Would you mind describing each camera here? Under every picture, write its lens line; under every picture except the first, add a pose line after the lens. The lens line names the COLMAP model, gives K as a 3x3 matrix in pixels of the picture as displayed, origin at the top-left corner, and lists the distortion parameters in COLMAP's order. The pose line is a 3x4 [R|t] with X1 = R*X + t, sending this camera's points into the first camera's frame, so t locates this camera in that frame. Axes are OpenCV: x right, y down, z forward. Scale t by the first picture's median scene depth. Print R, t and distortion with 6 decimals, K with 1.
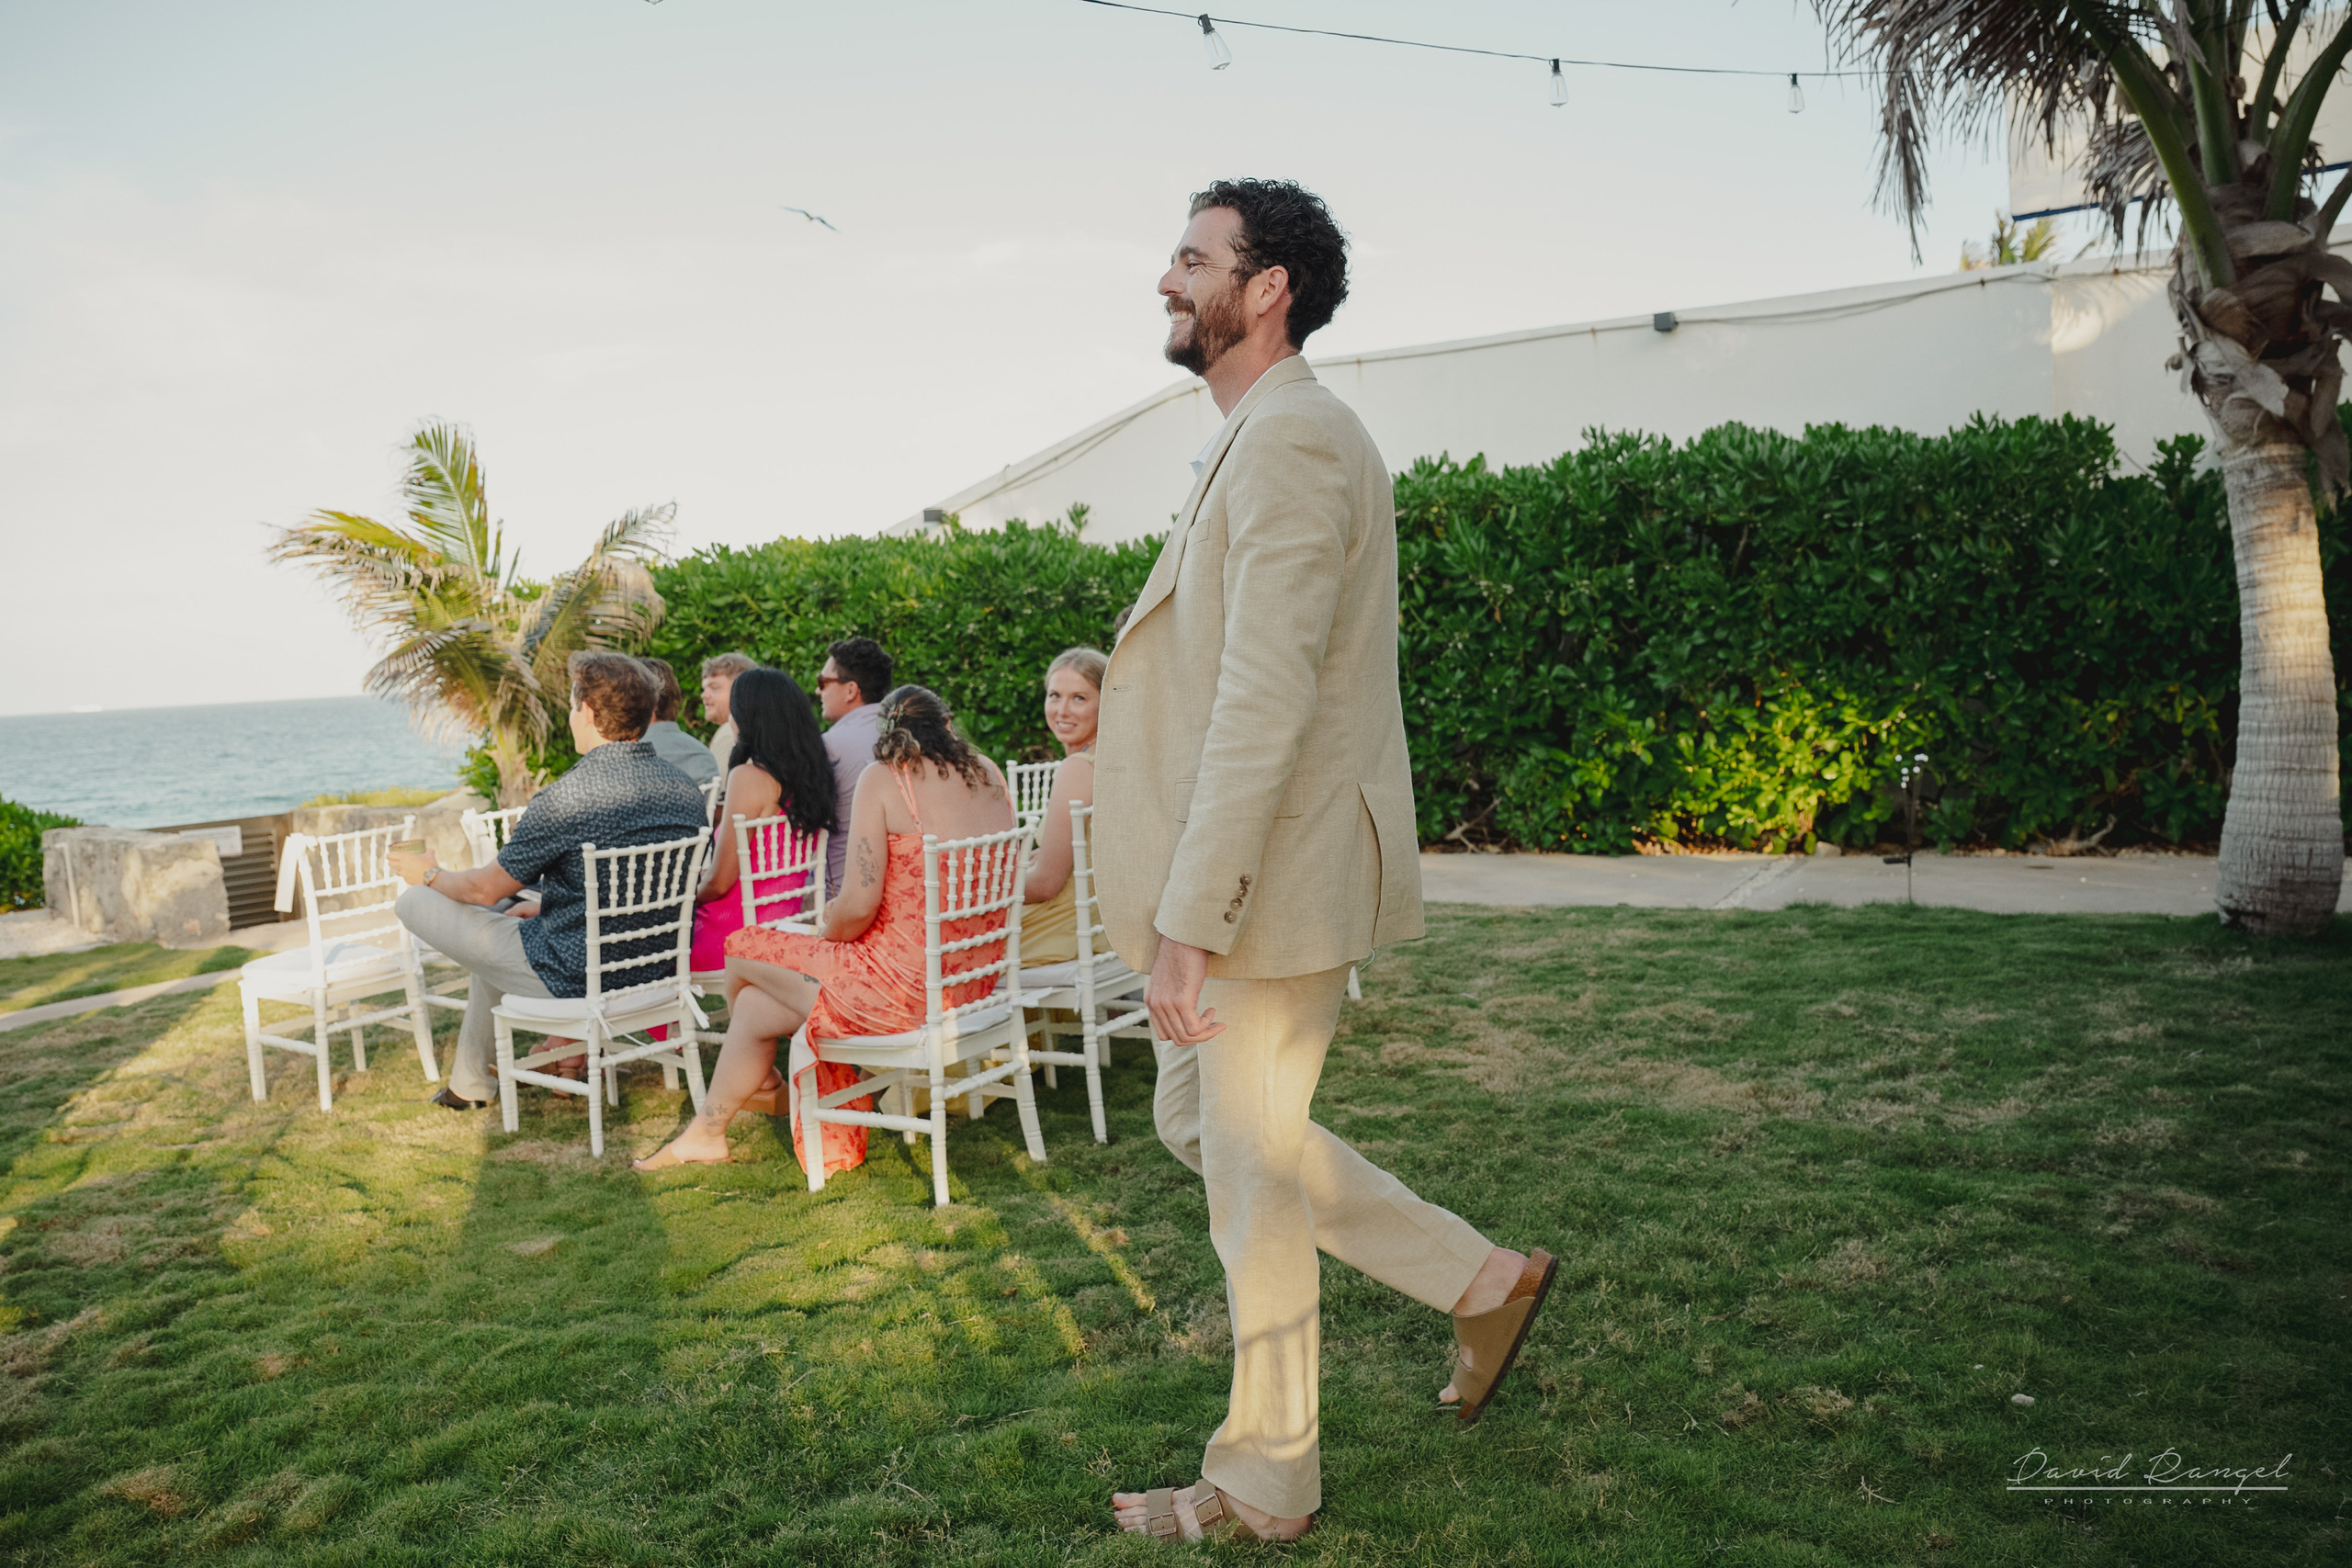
lens RADIAL K [[1684.3, 0, 1160.3], [0, 1684.3, 735.1], [0, 0, 1]] dist [0.002013, 0.022494]
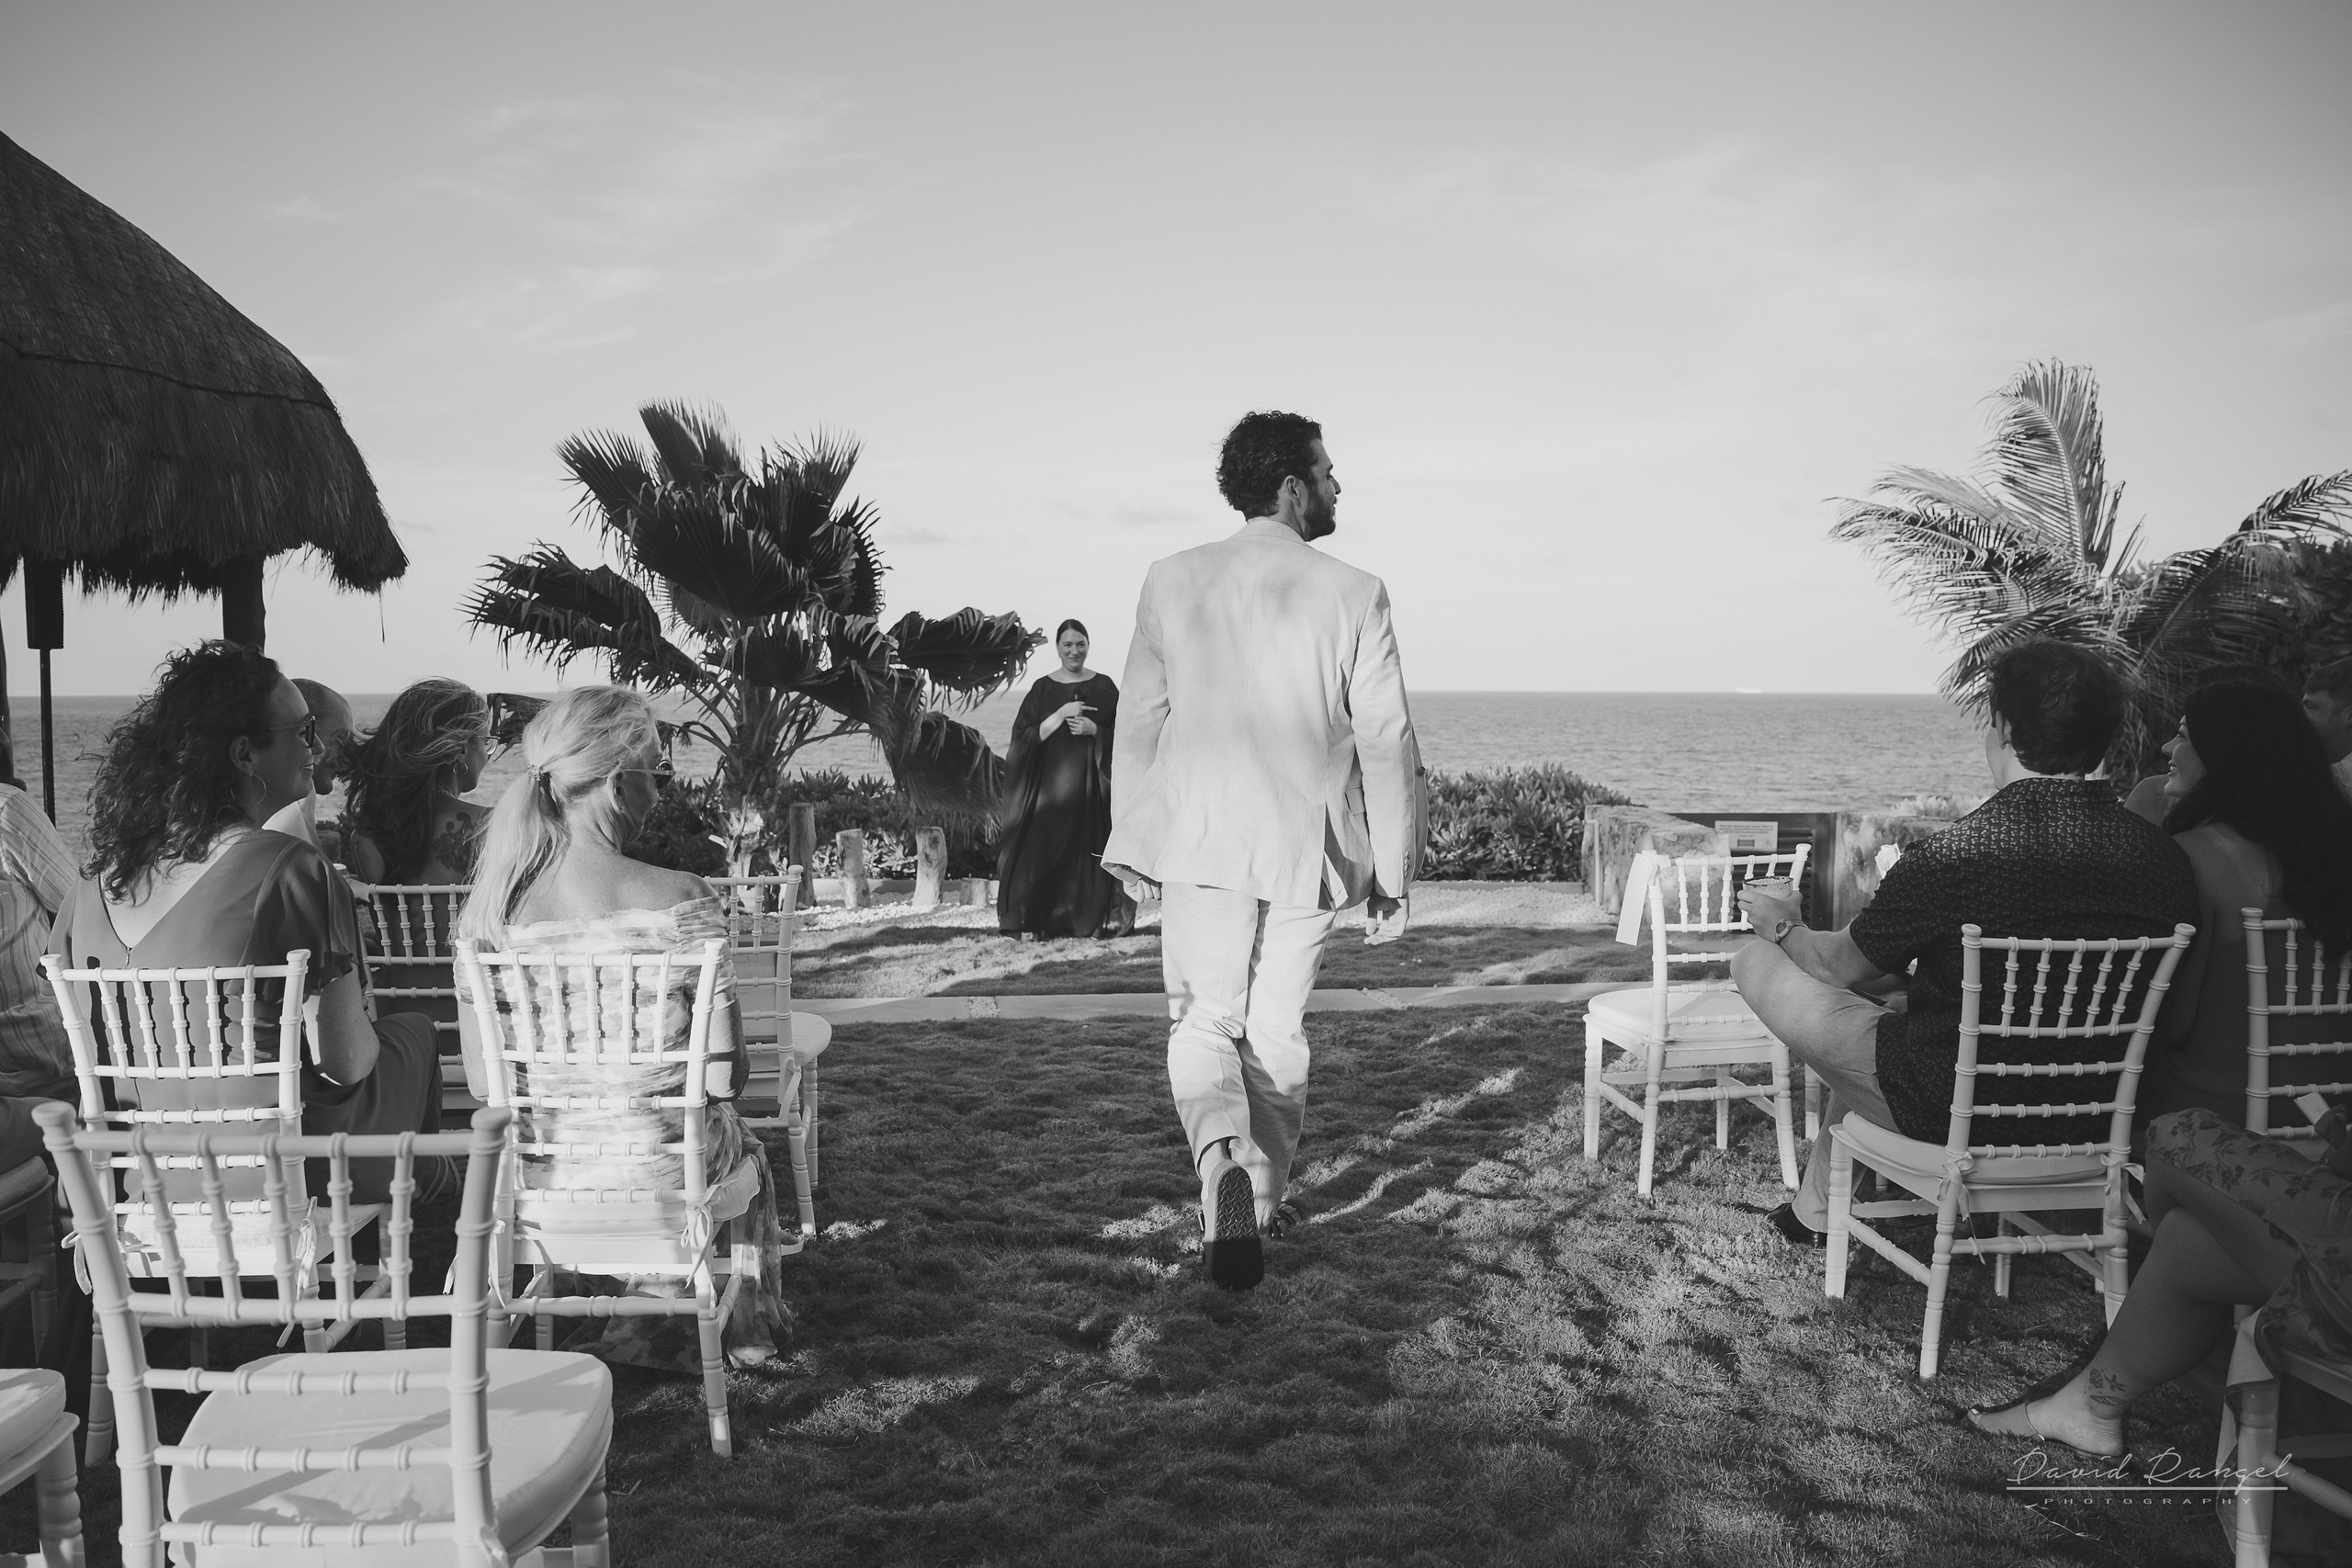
lens RADIAL K [[1747.4, 0, 1151.2], [0, 1747.4, 795.1], [0, 0, 1]] dist [-0.072892, 0.015442]
pose [[0.596095, 0.110312, -0.795300, 0.002463], [-0.080787, 0.993731, 0.077284, -0.008951], [0.798840, 0.018181, 0.601269, 0.222868]]
